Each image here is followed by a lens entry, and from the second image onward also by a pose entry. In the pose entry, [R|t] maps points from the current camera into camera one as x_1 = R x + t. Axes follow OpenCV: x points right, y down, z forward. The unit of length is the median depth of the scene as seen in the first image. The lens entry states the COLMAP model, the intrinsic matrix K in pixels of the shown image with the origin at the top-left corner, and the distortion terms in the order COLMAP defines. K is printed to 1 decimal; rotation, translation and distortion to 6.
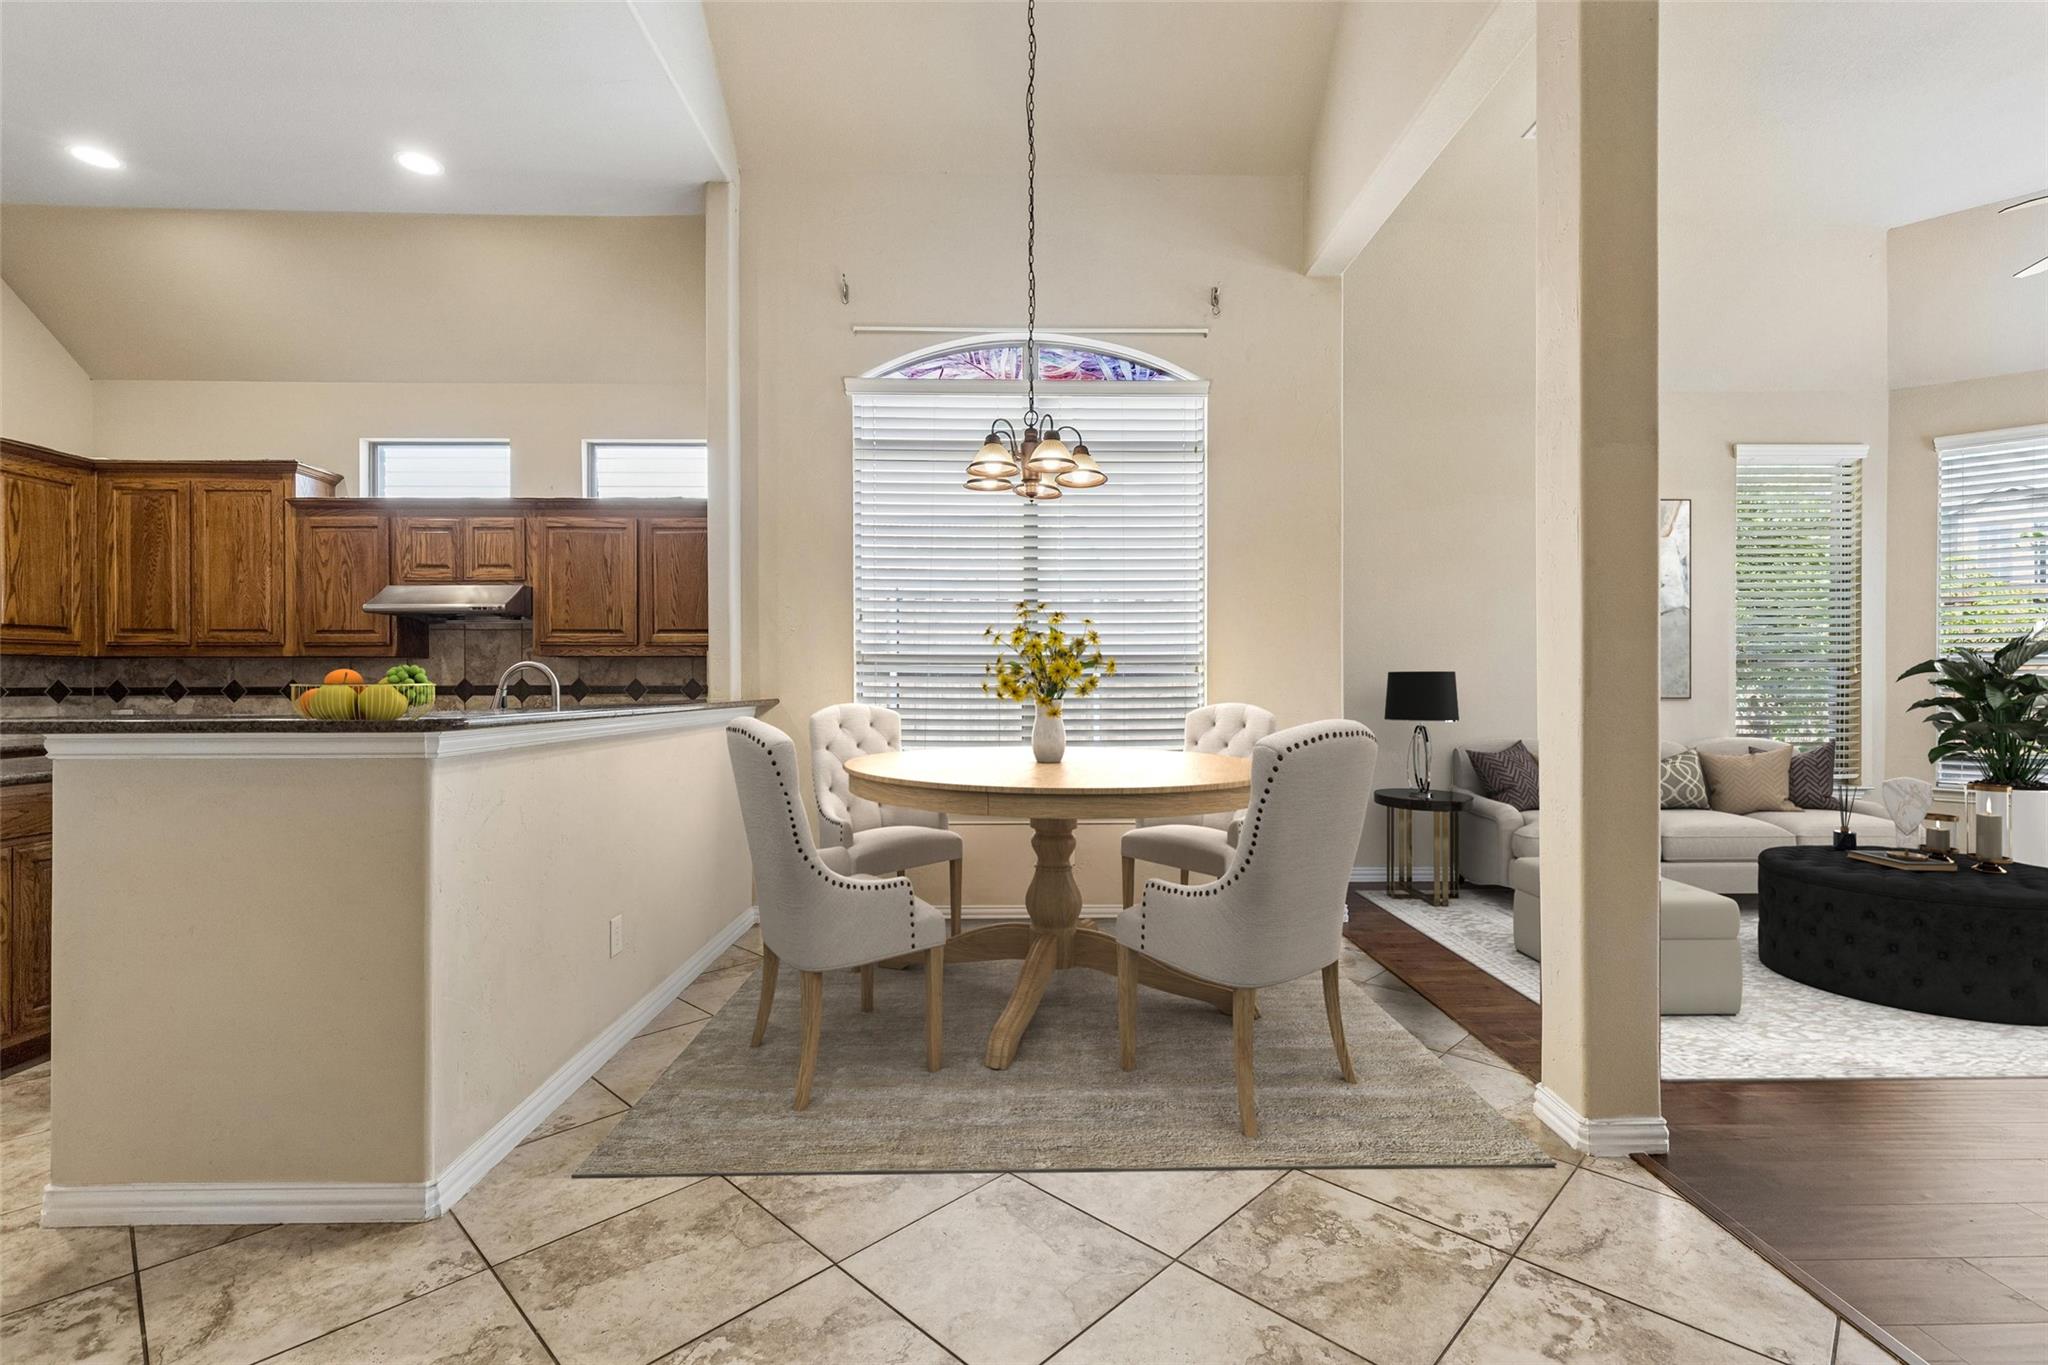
lens RADIAL K [[937.1, 0, 1037.7], [0, 937.1, 687.4], [0, 0, 1]] dist [0.004422, -0.001834]
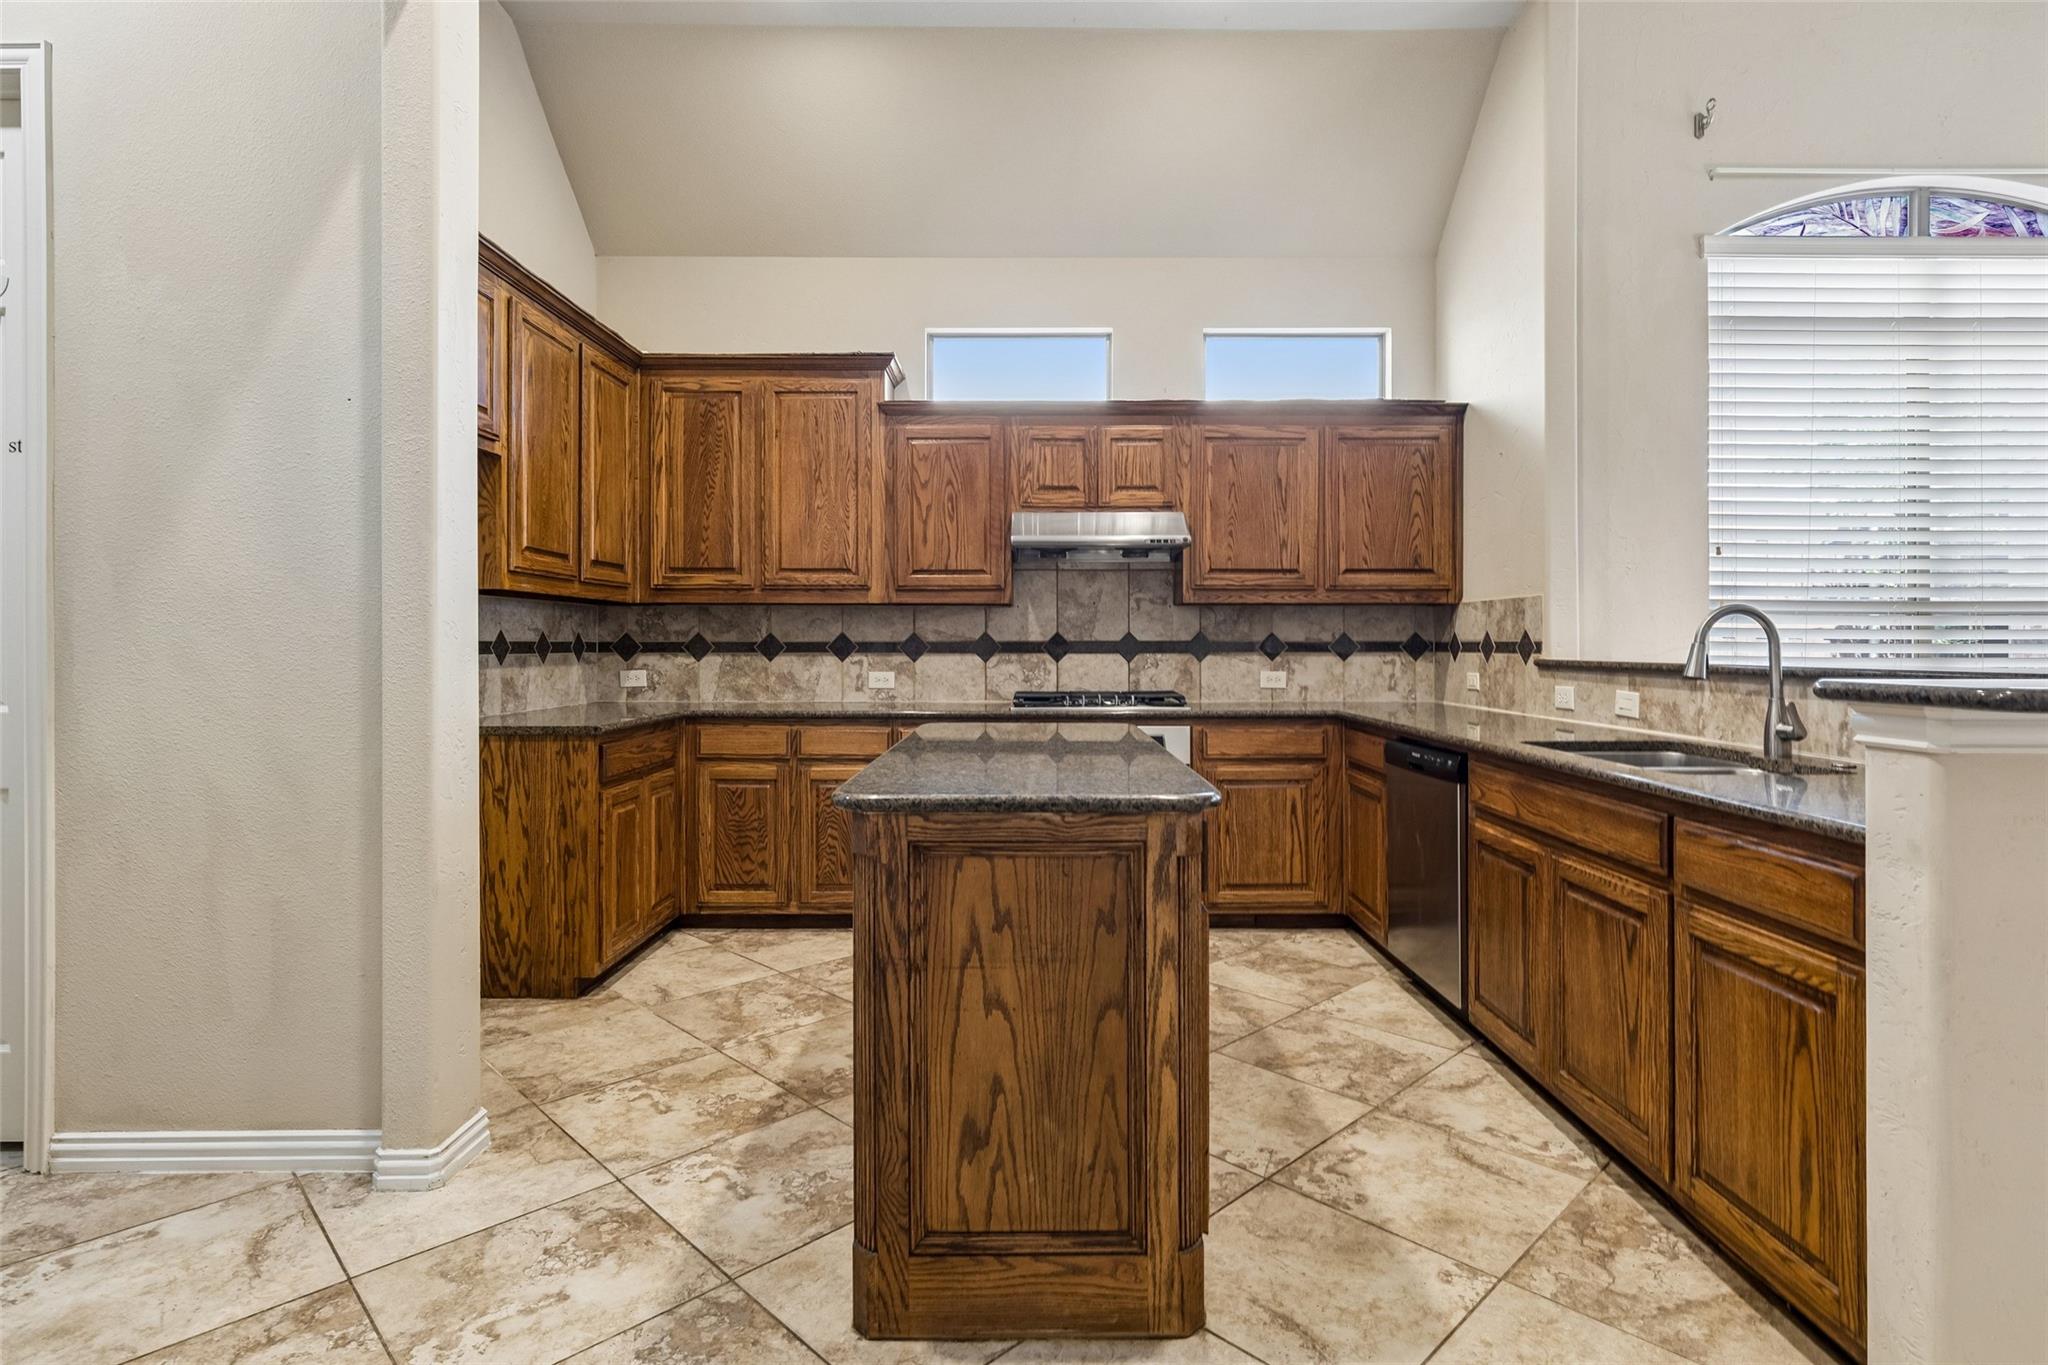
lens RADIAL K [[1054.5, 0, 1031.3], [0, 1054.5, 646.8], [0, 0, 1]] dist [0.001212, -0.001489]
pose [[0.999739, 0.002441, -0.022708, -0.653029], [-0.002495, 0.999994, -0.002370, 0.005511], [0.022702, 0.002426, 0.999739, 0.121126]]
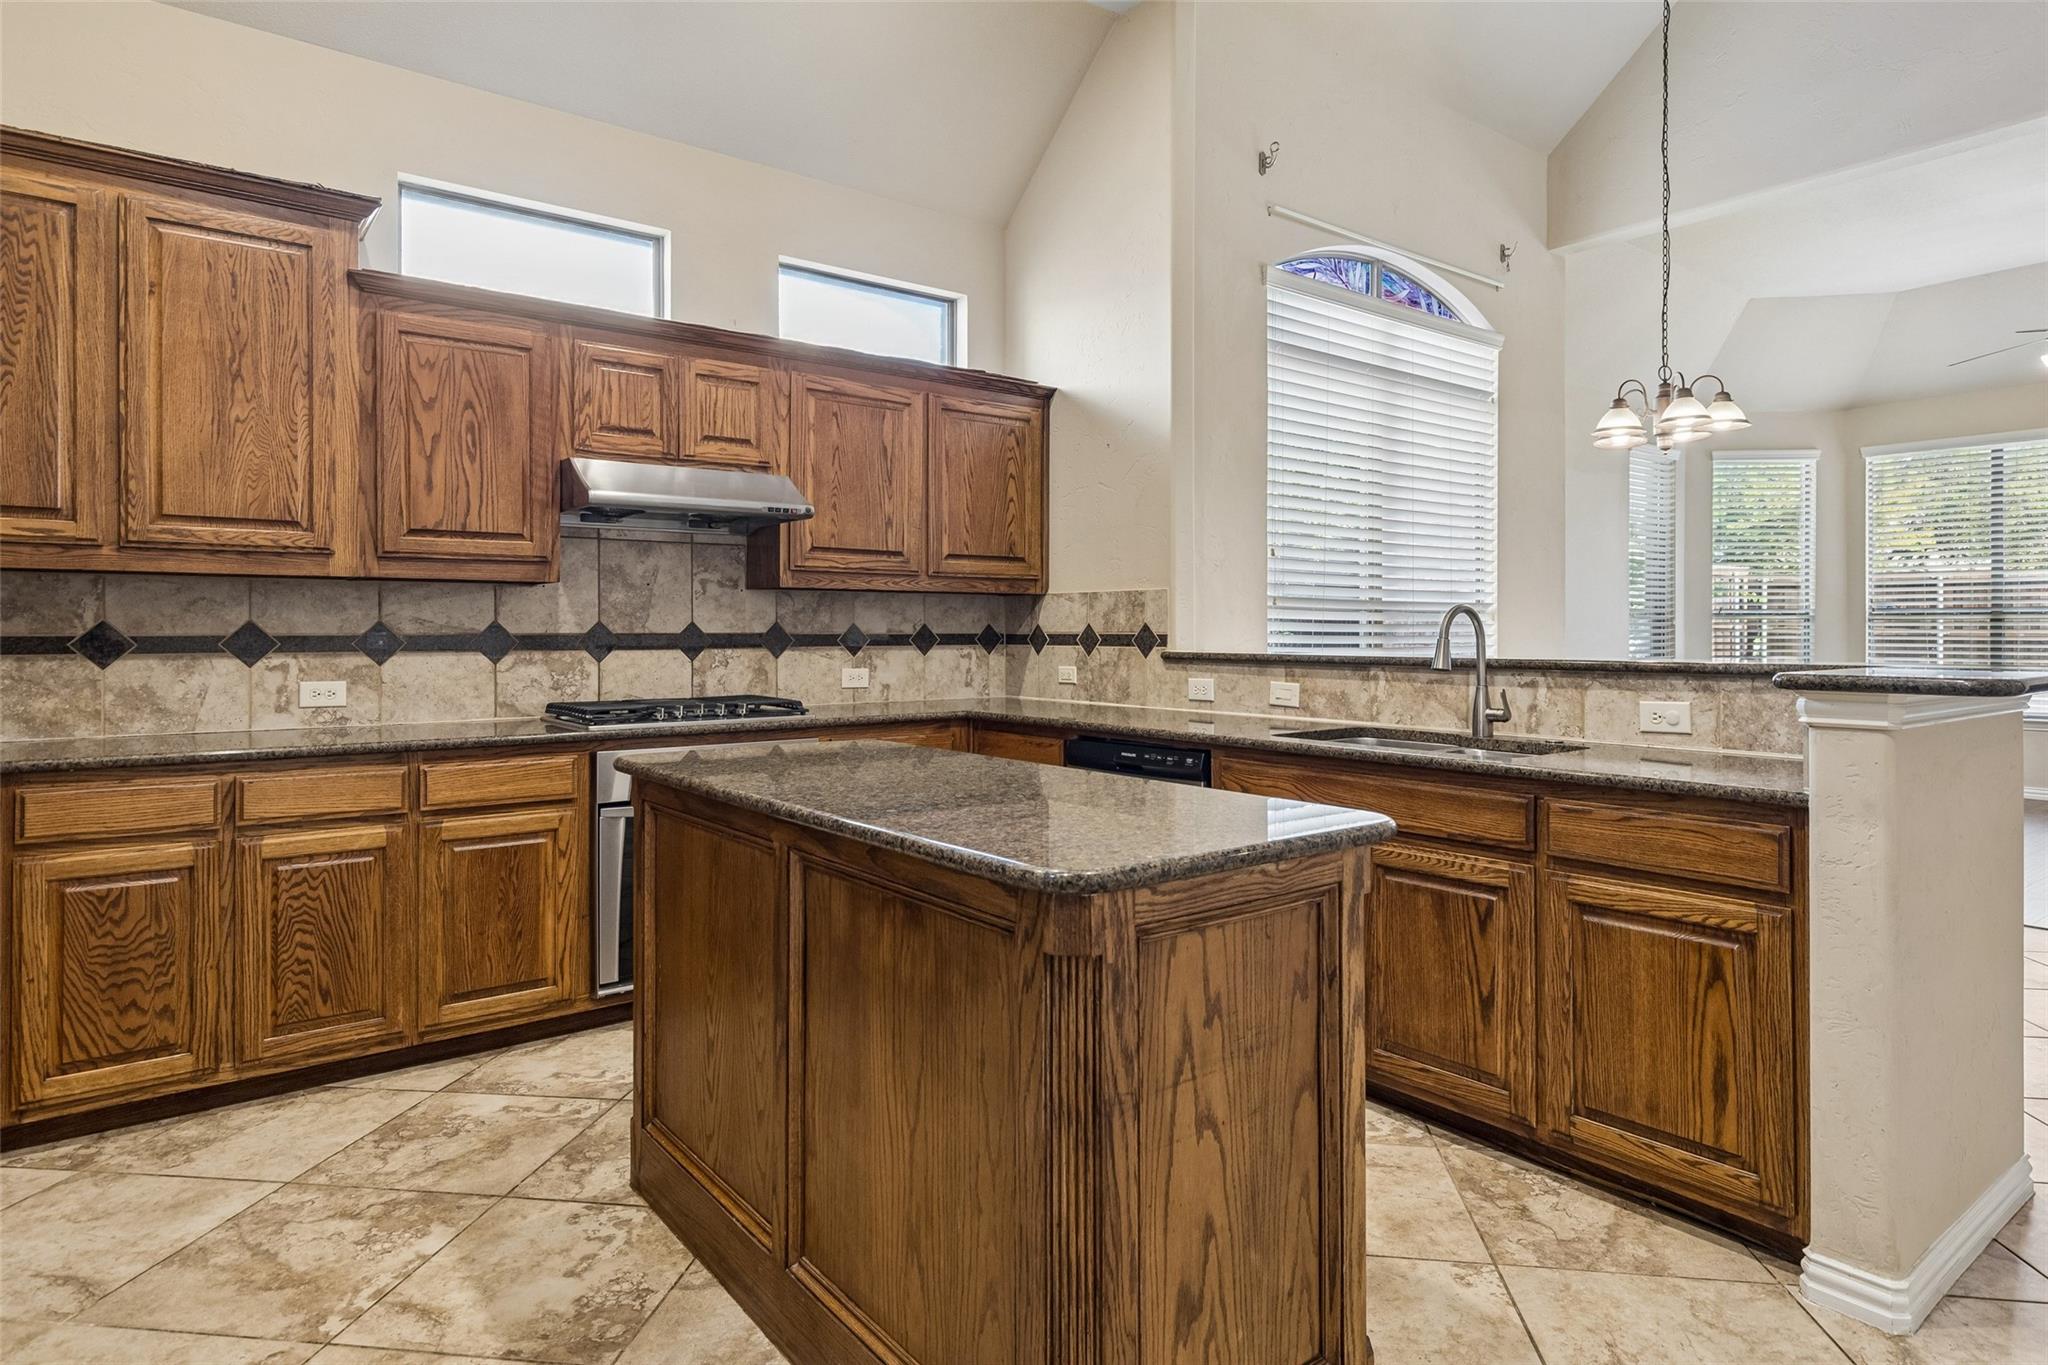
lens RADIAL K [[1166.1, 0, 1046.6], [0, 1166.1, 633.7], [0, 0, 1]] dist [0.007353, -0.000835]
pose [[0.797259, 0.000789, 0.603636, -0.884605], [0.001254, 0.999995, -0.002963, 0.000754], [-0.603635, 0.003120, 0.797254, 0.261256]]
